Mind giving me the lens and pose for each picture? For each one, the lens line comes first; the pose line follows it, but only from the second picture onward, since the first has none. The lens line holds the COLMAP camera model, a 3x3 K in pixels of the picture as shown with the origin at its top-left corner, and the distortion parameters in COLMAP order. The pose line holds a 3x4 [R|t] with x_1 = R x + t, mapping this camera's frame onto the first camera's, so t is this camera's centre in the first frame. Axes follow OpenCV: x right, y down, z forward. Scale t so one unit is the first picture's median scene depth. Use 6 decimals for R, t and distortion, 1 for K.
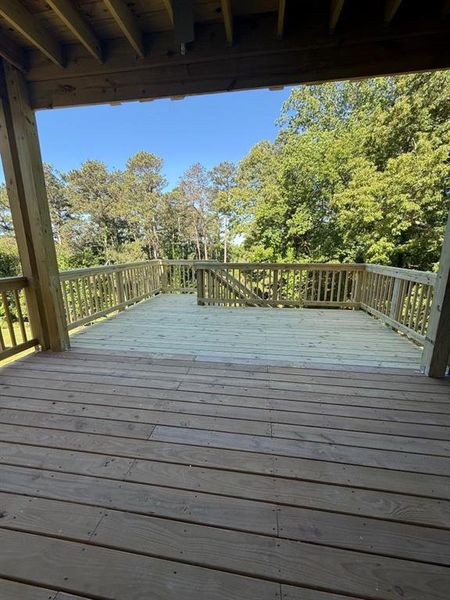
lens RADIAL K [[234.7, 0, 225.0], [0, 234.7, 300.0], [0, 0, 1]] dist [-0.002851, -0.000003]
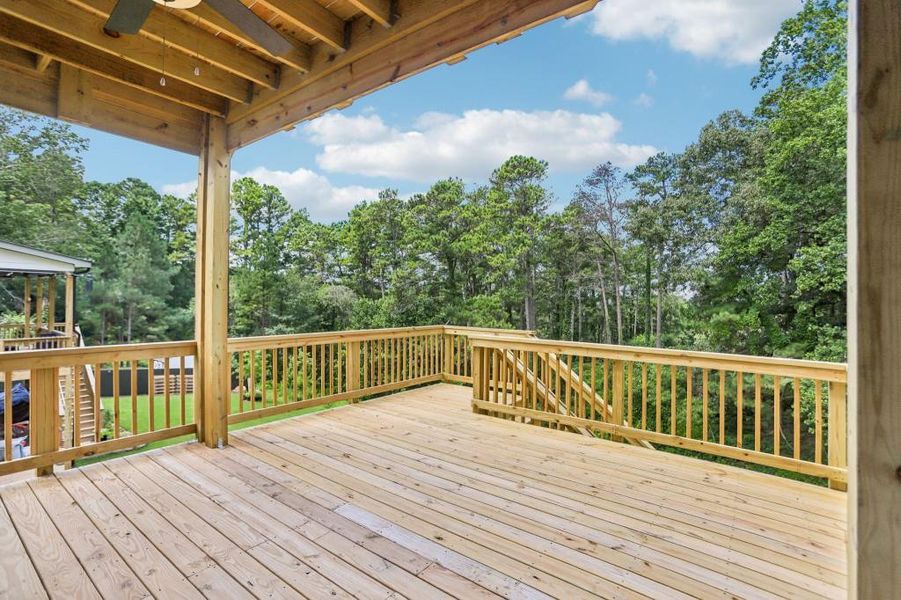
lens RADIAL K [[419.4, 0, 444.5], [0, 419.4, 300.9], [0, 0, 1]] dist [-0.067596, 0.026179]
pose [[0.875158, 0.020825, -0.483390, 0.573938], [-0.127763, 0.973559, -0.189367, -0.078245], [0.466665, 0.227485, 0.854678, 0.179660]]
